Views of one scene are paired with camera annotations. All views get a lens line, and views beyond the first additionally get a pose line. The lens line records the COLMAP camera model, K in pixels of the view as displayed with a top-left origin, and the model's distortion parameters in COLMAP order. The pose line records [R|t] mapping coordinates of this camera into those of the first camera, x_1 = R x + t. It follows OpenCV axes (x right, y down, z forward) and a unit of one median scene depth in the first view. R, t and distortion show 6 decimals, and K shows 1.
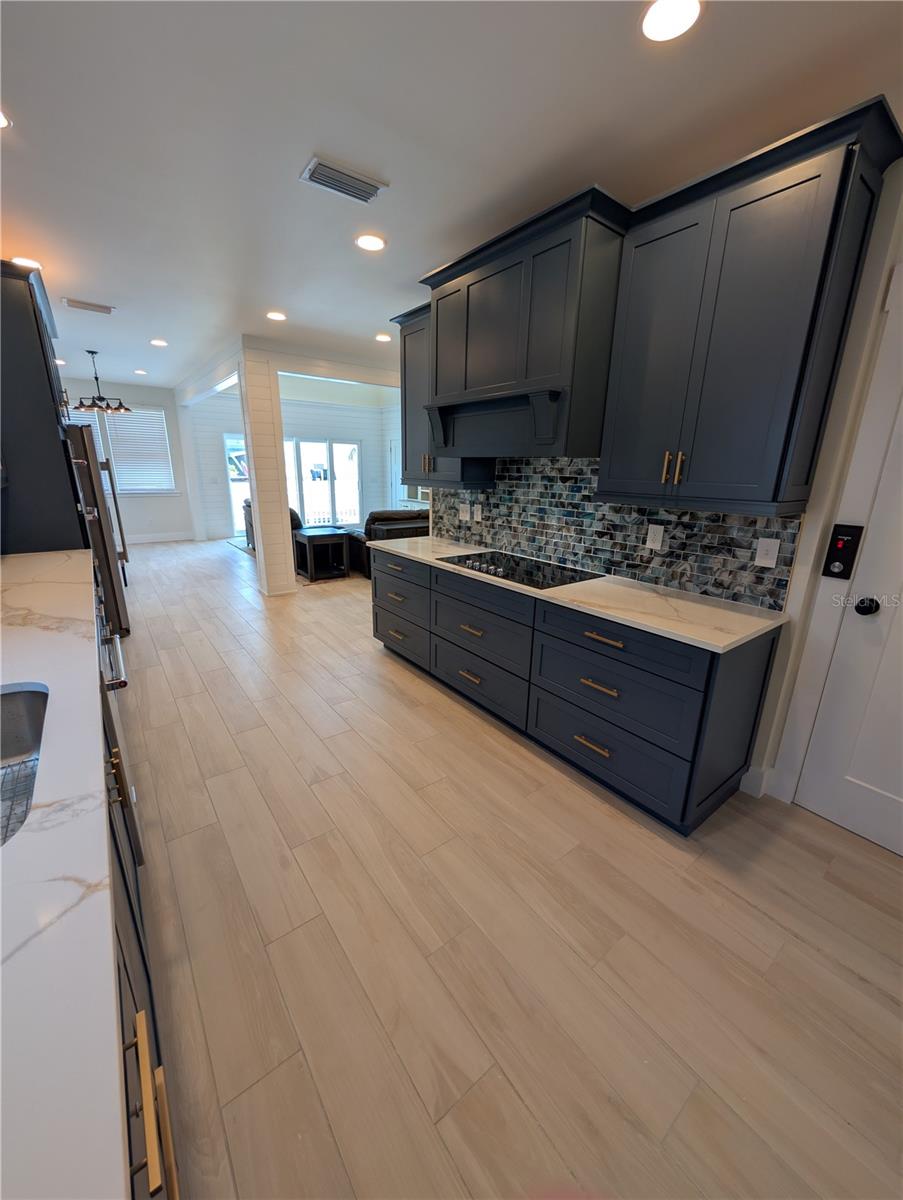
lens RADIAL K [[455.2, 0, 445.8], [0, 455.2, 599.2], [0, 0, 1]] dist [-0.001341, 0.000117]
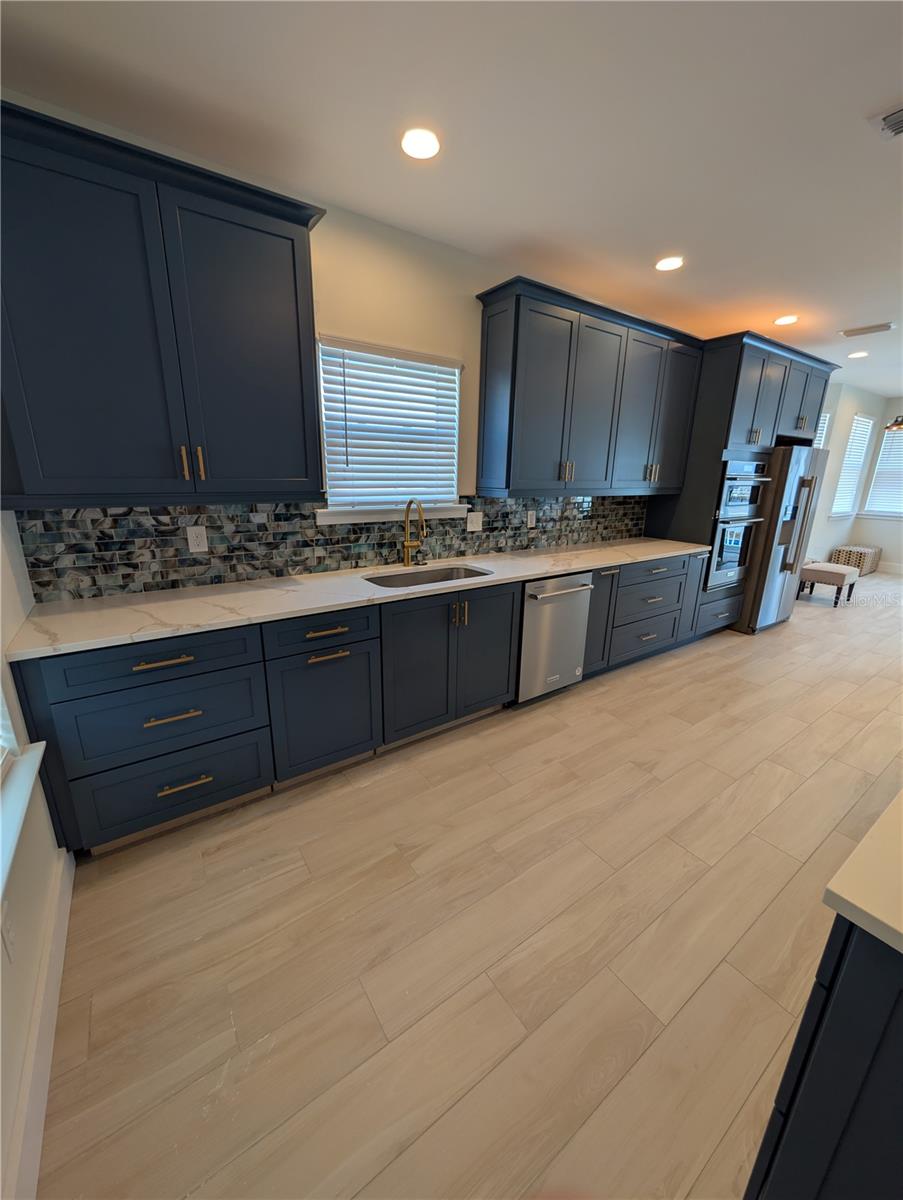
lens RADIAL K [[455.2, 0, 445.8], [0, 455.2, 599.2], [0, 0, 1]] dist [-0.001341, 0.000117]
pose [[-0.041416, 0.255794, -0.965844, 0.507255], [-0.301844, 0.918302, 0.256146, -0.075876], [0.952457, 0.302142, 0.039178, 0.299369]]
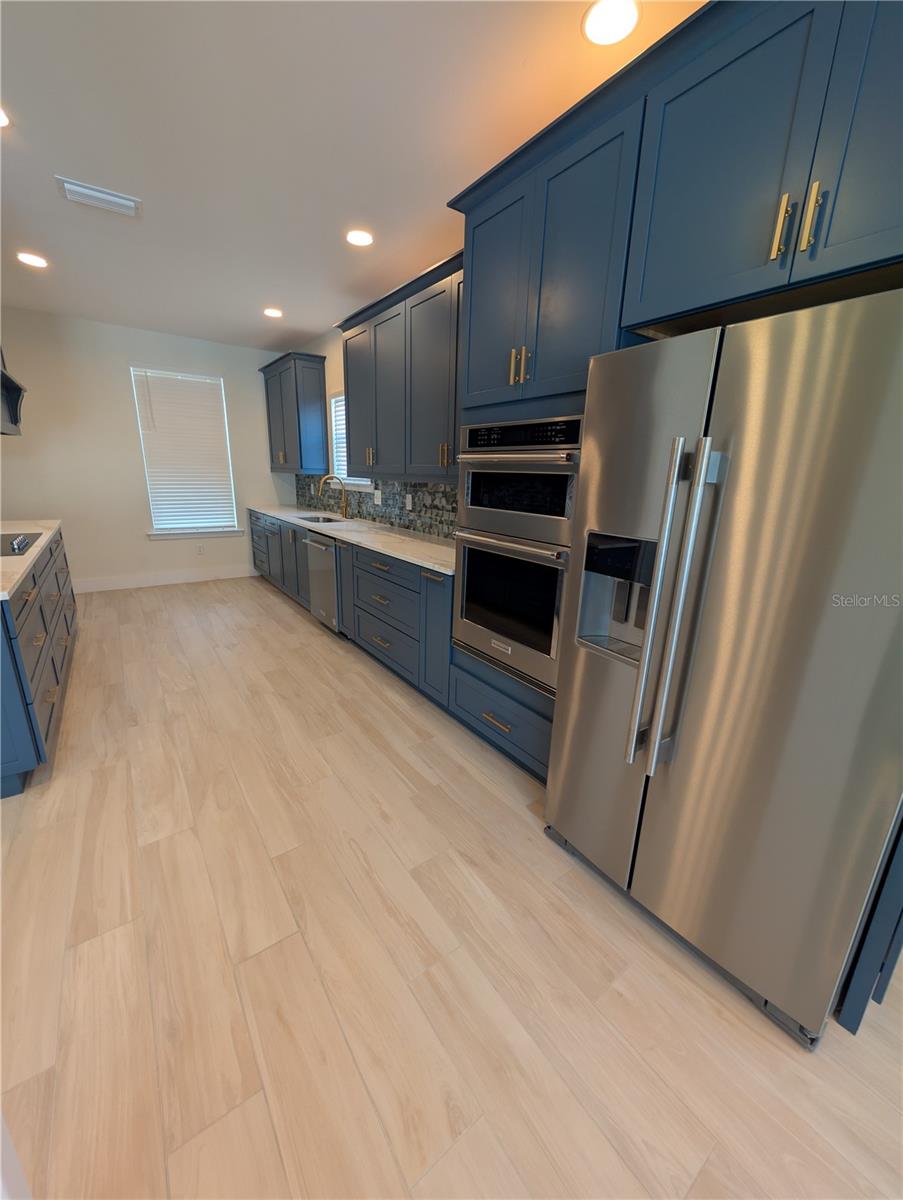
lens RADIAL K [[455.2, 0, 445.8], [0, 455.2, 599.2], [0, 0, 1]] dist [-0.001341, 0.000117]
pose [[-0.998756, -0.049138, 0.008538, -0.788537], [-0.037029, 0.845255, 0.533079, -0.483454], [-0.033411, 0.532099, -0.846023, 1.702008]]
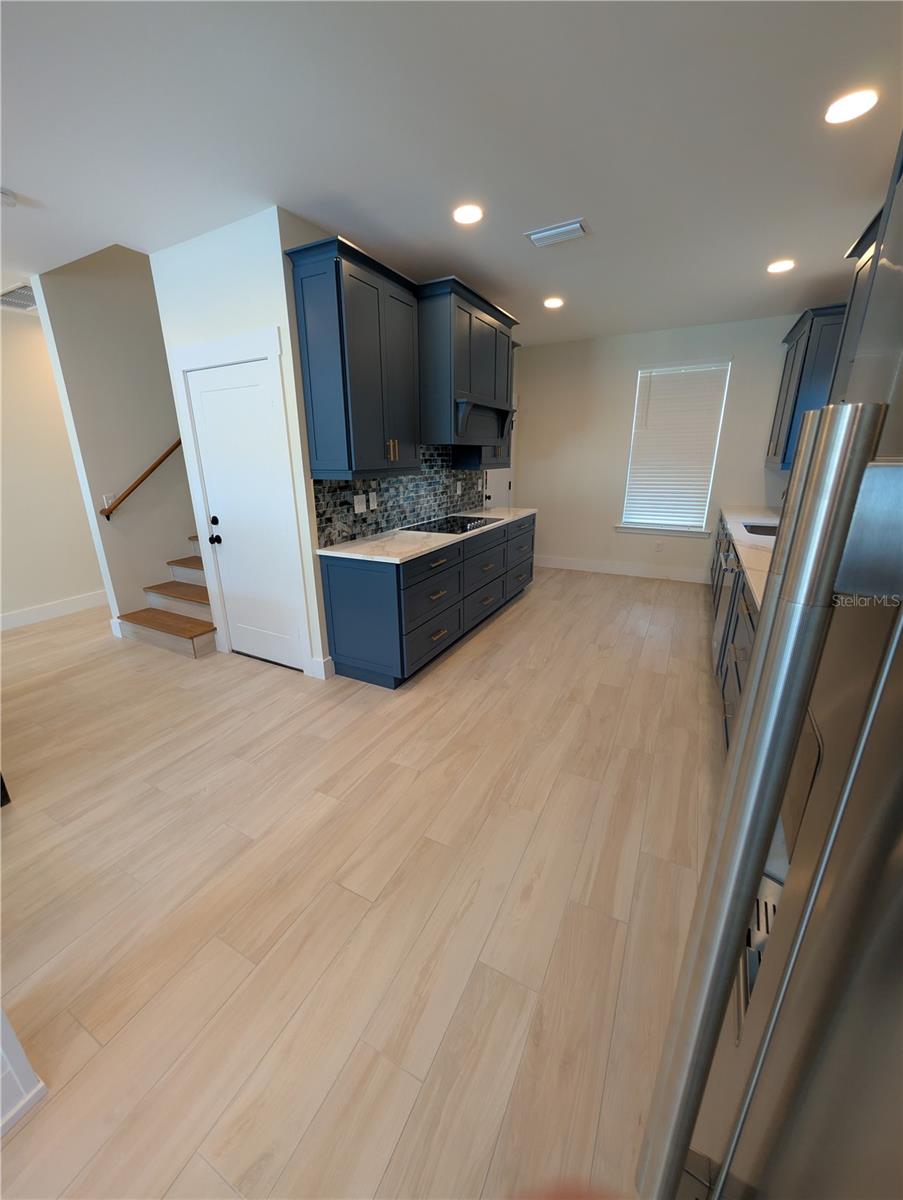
lens RADIAL K [[455.2, 0, 445.8], [0, 455.2, 599.2], [0, 0, 1]] dist [-0.001341, 0.000117]
pose [[-0.422908, -0.284141, 0.860473, -1.036377], [0.259848, 0.871664, 0.415548, -0.428099], [-0.868117, 0.399331, -0.294800, 1.426935]]
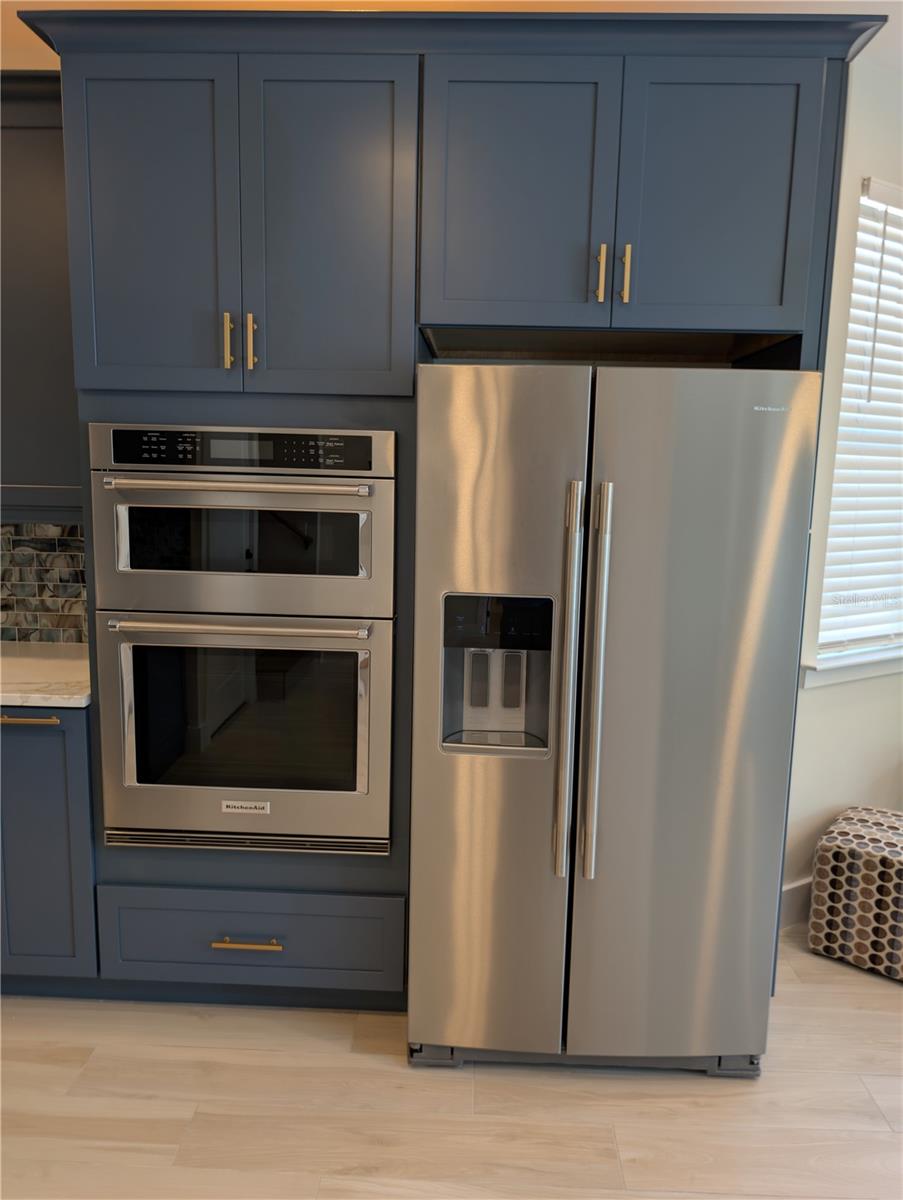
lens RADIAL K [[871.2, 0, 453.3], [0, 871.2, 607.8], [0, 0, 1]] dist [-0.000915, -0.000439]
pose [[-0.626598, 0.089521, -0.774184, -0.412665], [-0.256712, 0.914234, 0.313489, -0.495132], [0.735849, 0.395174, -0.549876, 1.627721]]
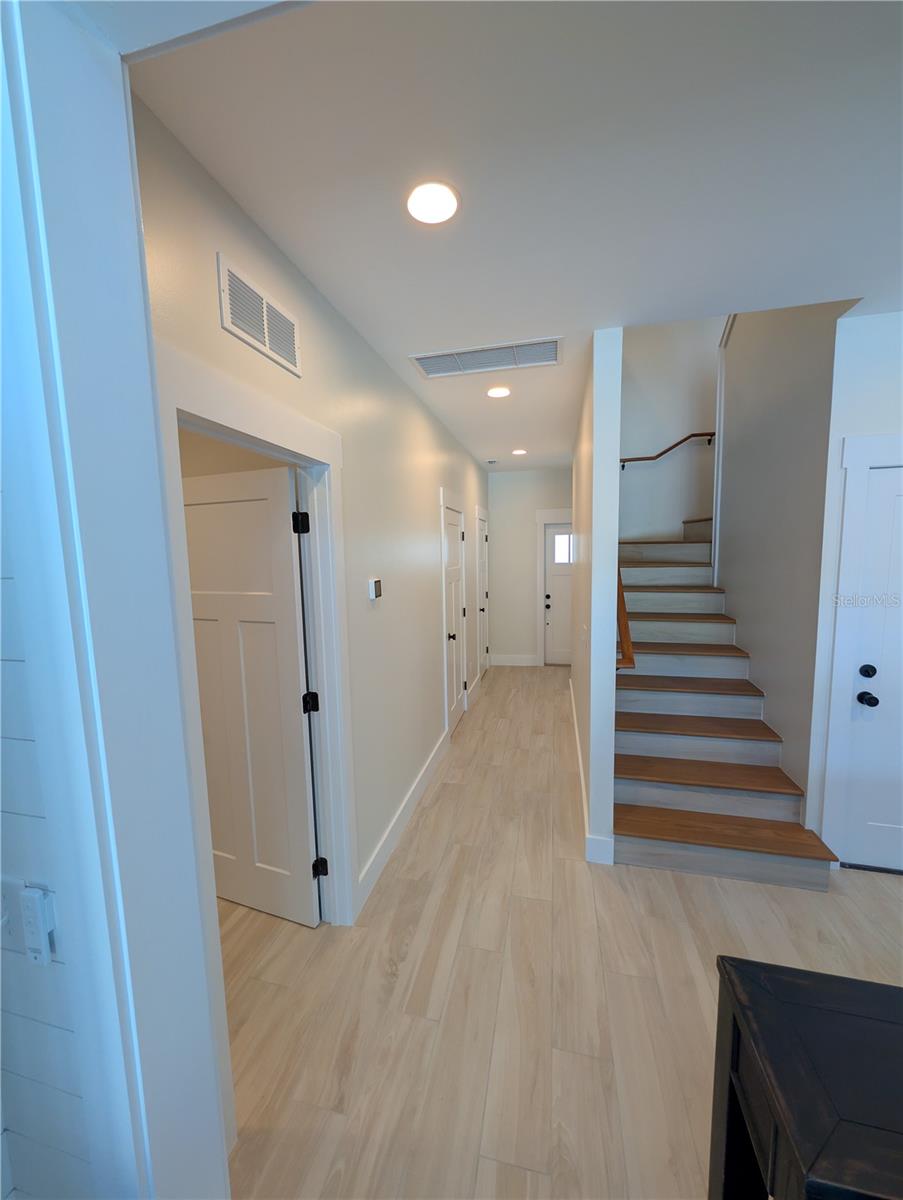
lens RADIAL K [[455.2, 0, 445.8], [0, 455.2, 599.2], [0, 0, 1]] dist [-0.001341, 0.000117]
pose [[-0.633008, -0.084767, 0.769490, 0.077102], [0.230693, 0.928172, 0.292022, -0.772498], [-0.738974, 0.362368, -0.567985, 2.412463]]
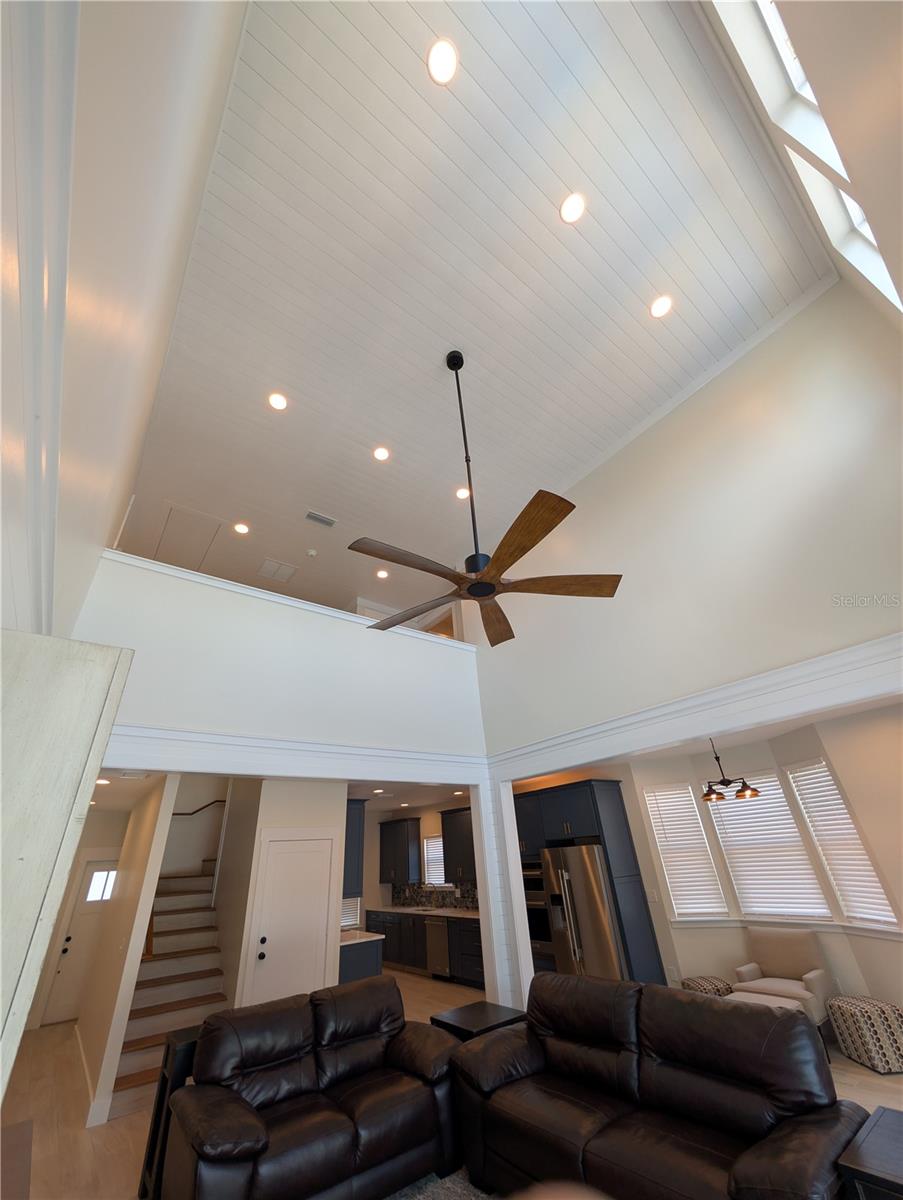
lens RADIAL K [[455.2, 0, 445.8], [0, 455.2, 599.2], [0, 0, 1]] dist [-0.001341, 0.000117]
pose [[-0.999070, 0.039385, -0.017565, -0.499806], [0.042356, 0.972720, -0.228085, -1.107913], [0.008103, -0.228617, -0.973483, 3.468897]]
